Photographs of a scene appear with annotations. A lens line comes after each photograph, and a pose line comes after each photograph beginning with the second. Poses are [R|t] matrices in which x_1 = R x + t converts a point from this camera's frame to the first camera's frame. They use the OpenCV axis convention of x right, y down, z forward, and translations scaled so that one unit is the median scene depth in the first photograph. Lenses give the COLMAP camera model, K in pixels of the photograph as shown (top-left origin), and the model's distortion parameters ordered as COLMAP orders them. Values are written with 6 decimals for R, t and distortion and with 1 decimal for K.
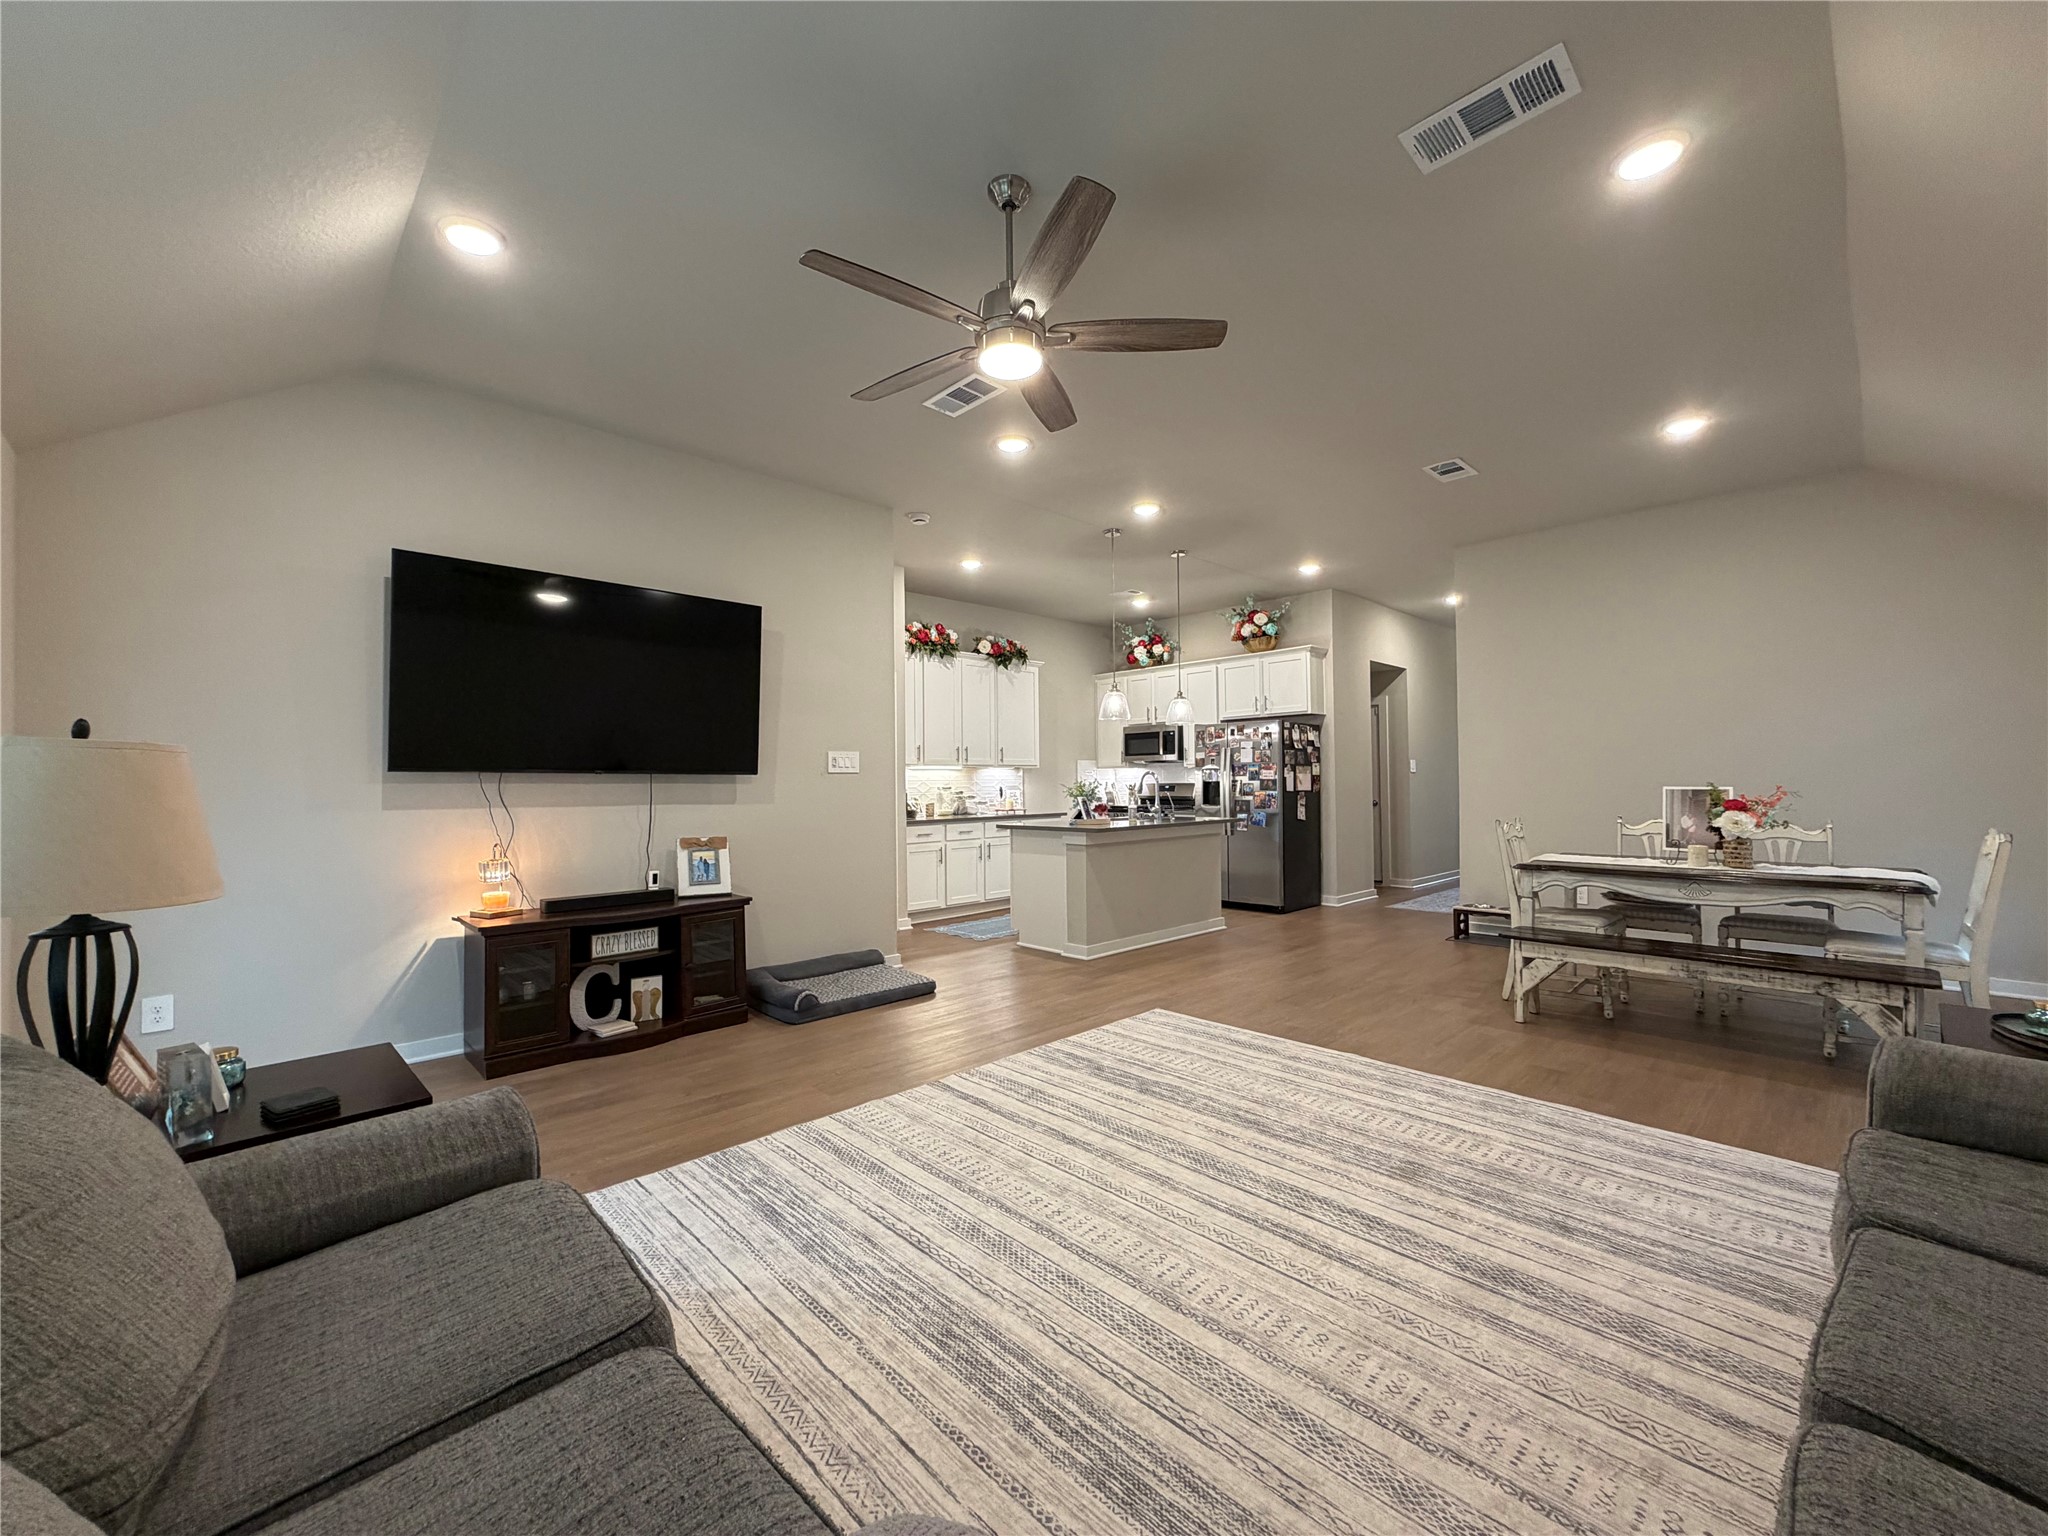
lens RADIAL K [[821.9, 0, 1027.5], [0, 821.9, 772.7], [0, 0, 1]] dist [0.006696, 0.000398]
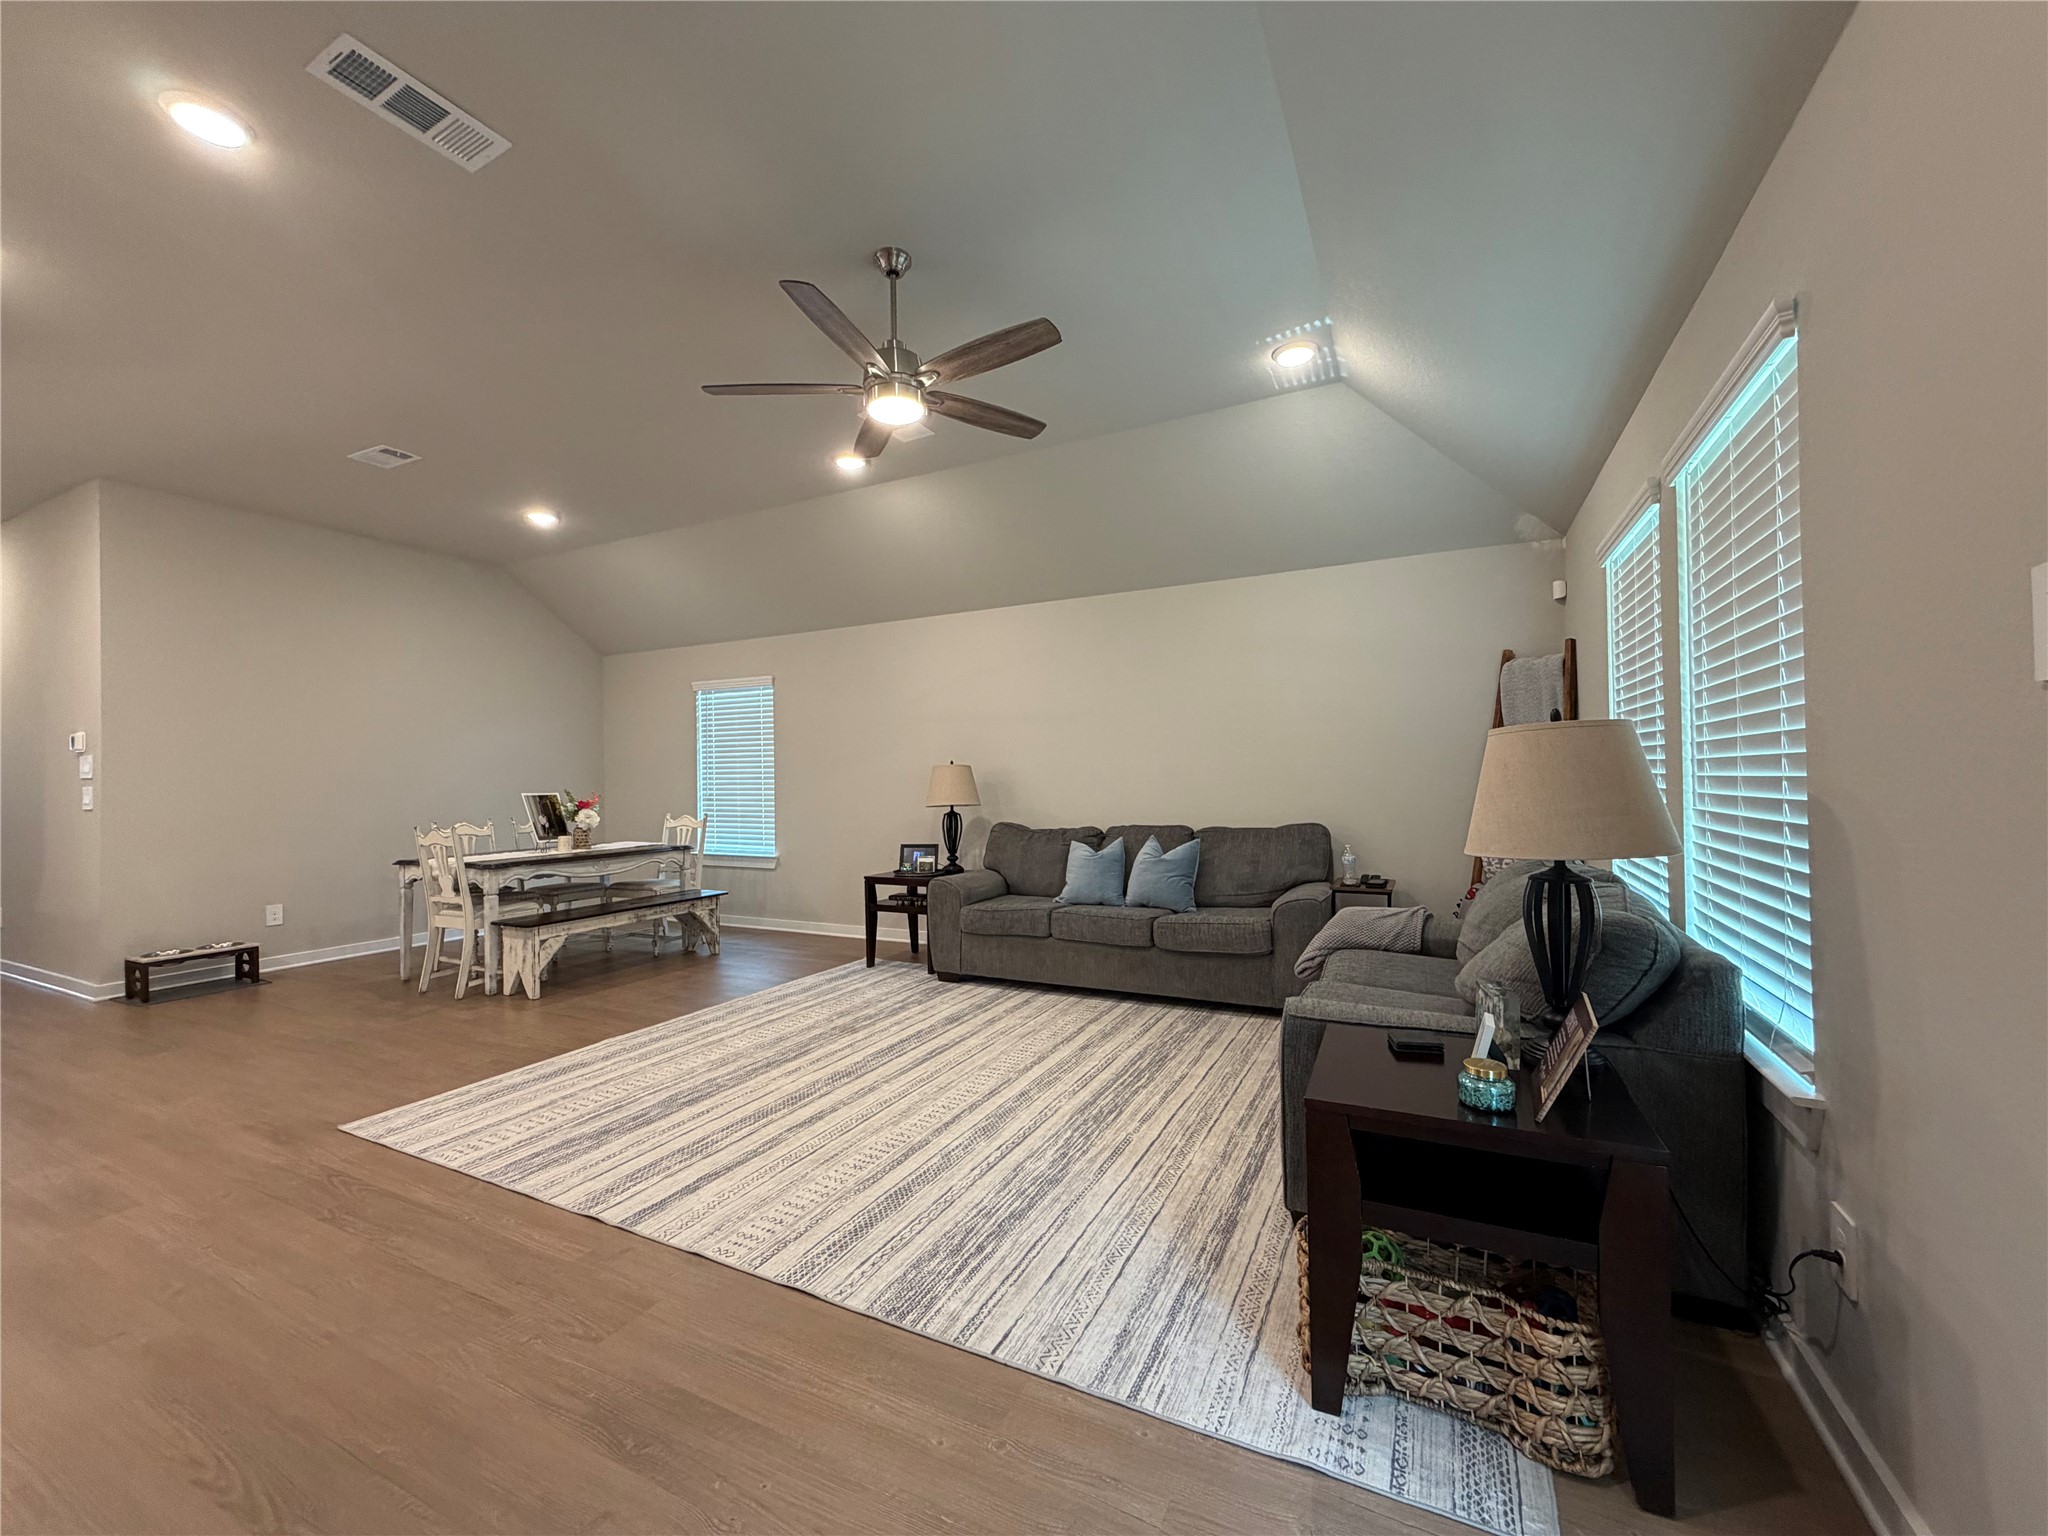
lens RADIAL K [[821.9, 0, 1017.5], [0, 821.9, 769.5], [0, 0, 1]] dist [0.006696, 0.000398]
pose [[-0.329401, 0.026933, 0.943806, -0.806034], [0.006039, 0.999633, -0.026418, 0.023026], [-0.944171, -0.003002, -0.329443, 0.856444]]
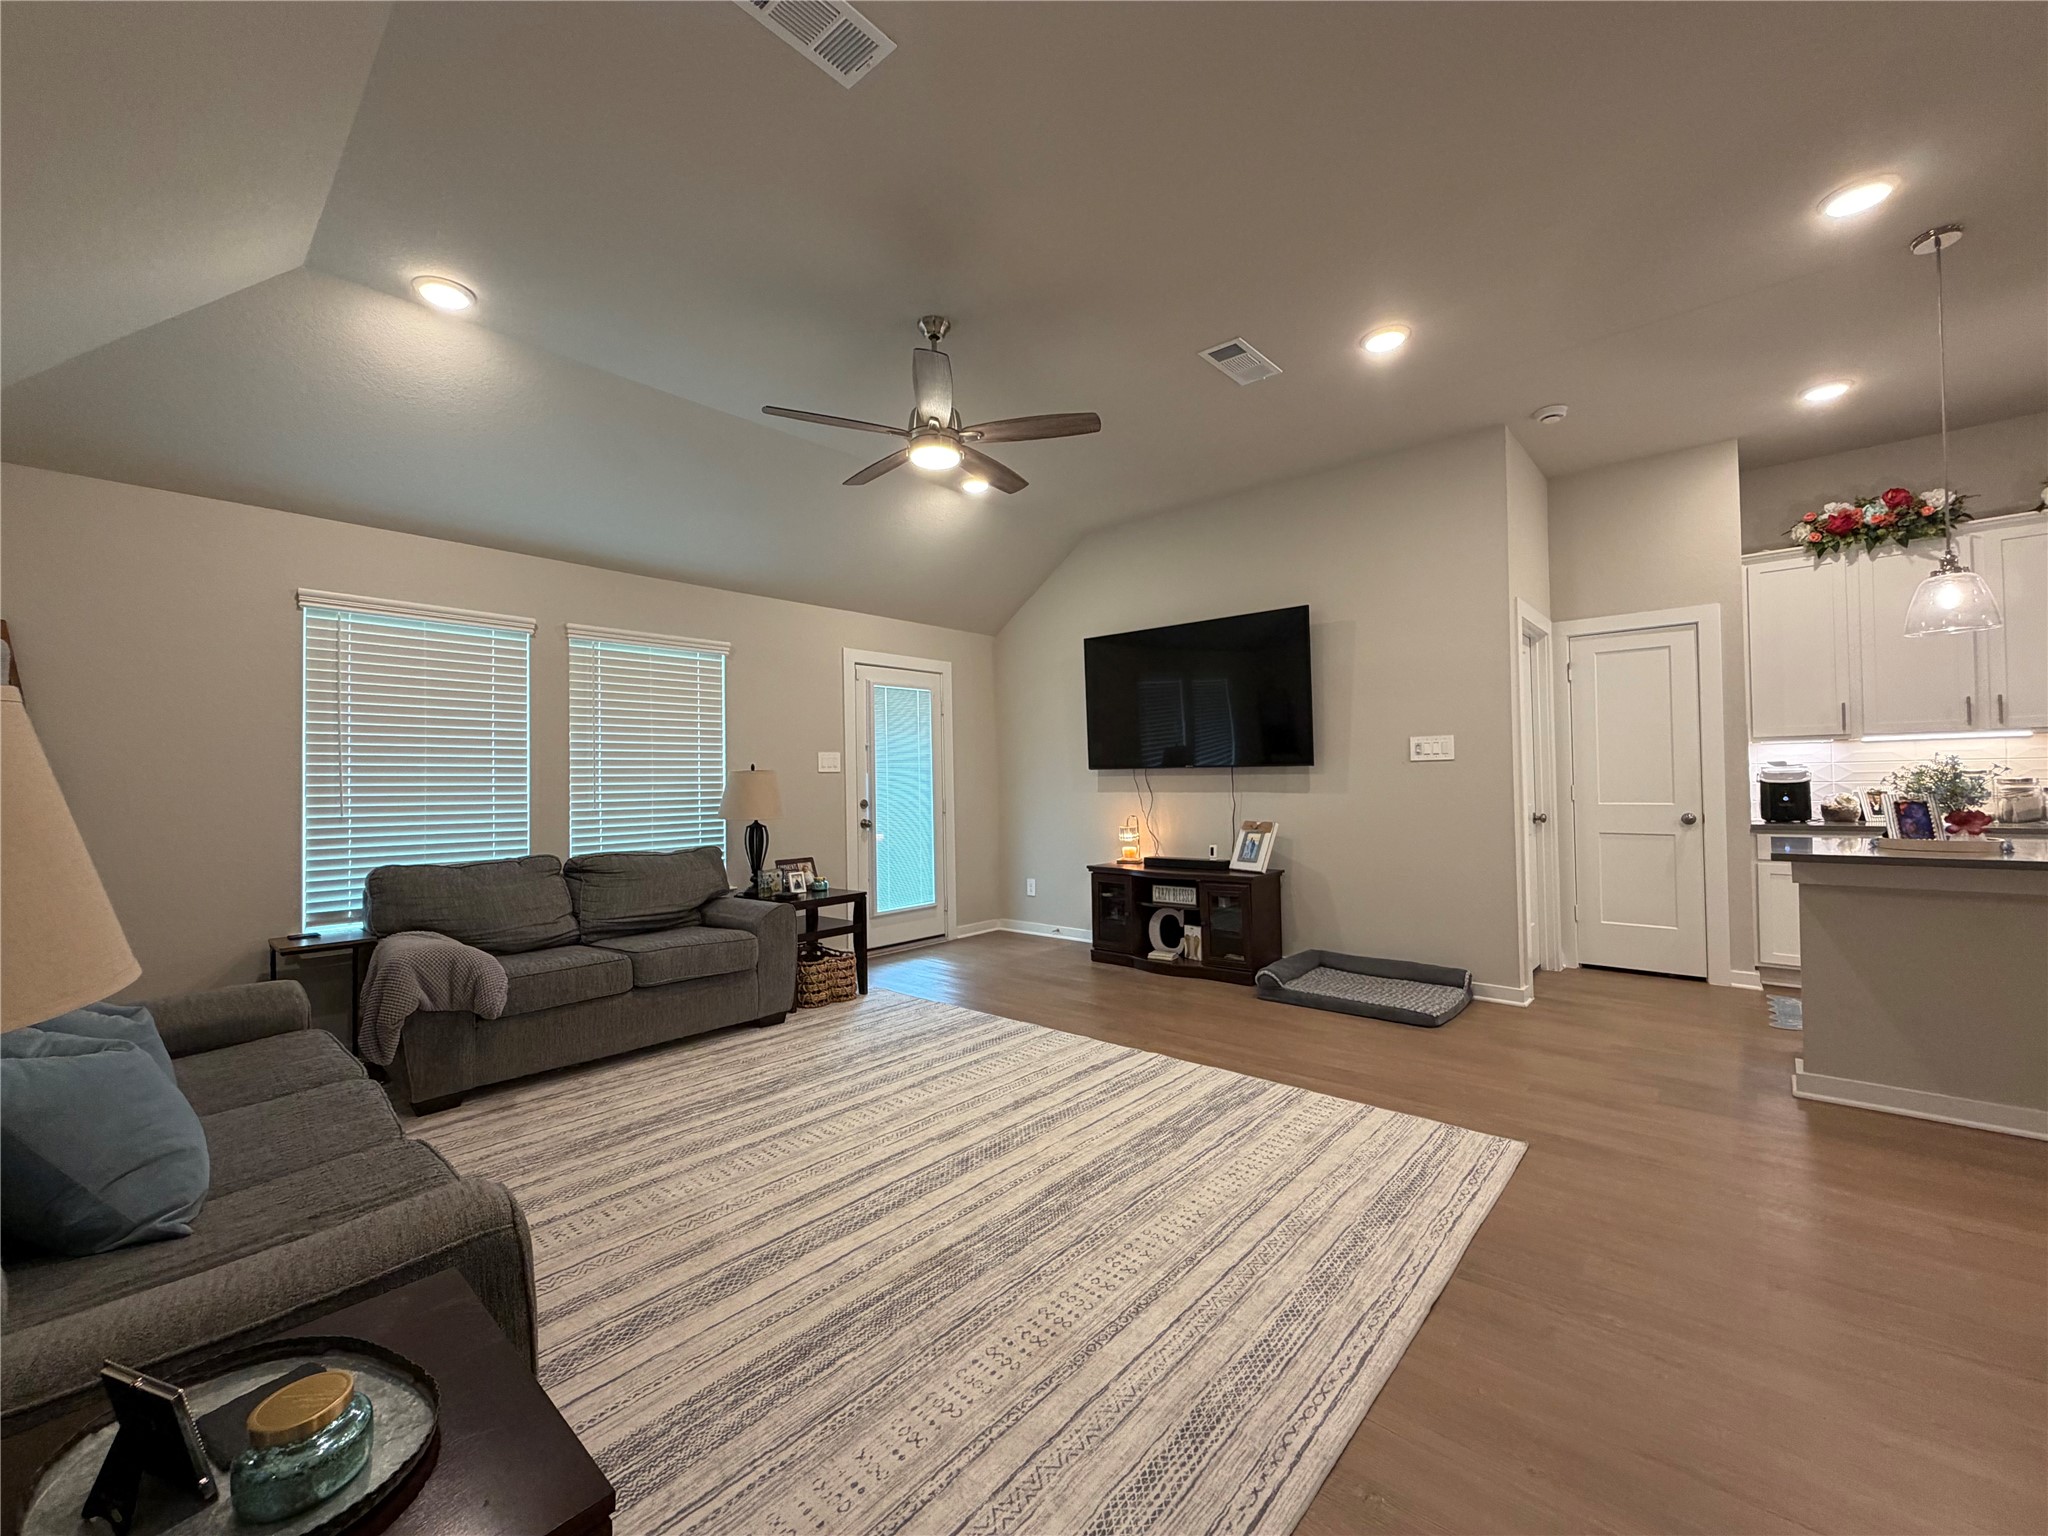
lens RADIAL K [[821.9, 0, 1019.8], [0, 821.9, 772.4], [0, 0, 1]] dist [0.006696, 0.000398]
pose [[0.077347, -0.003464, -0.996998, 0.902717], [0.028156, 0.999603, -0.001289, 0.002452], [0.996607, -0.027972, 0.077414, 0.715944]]
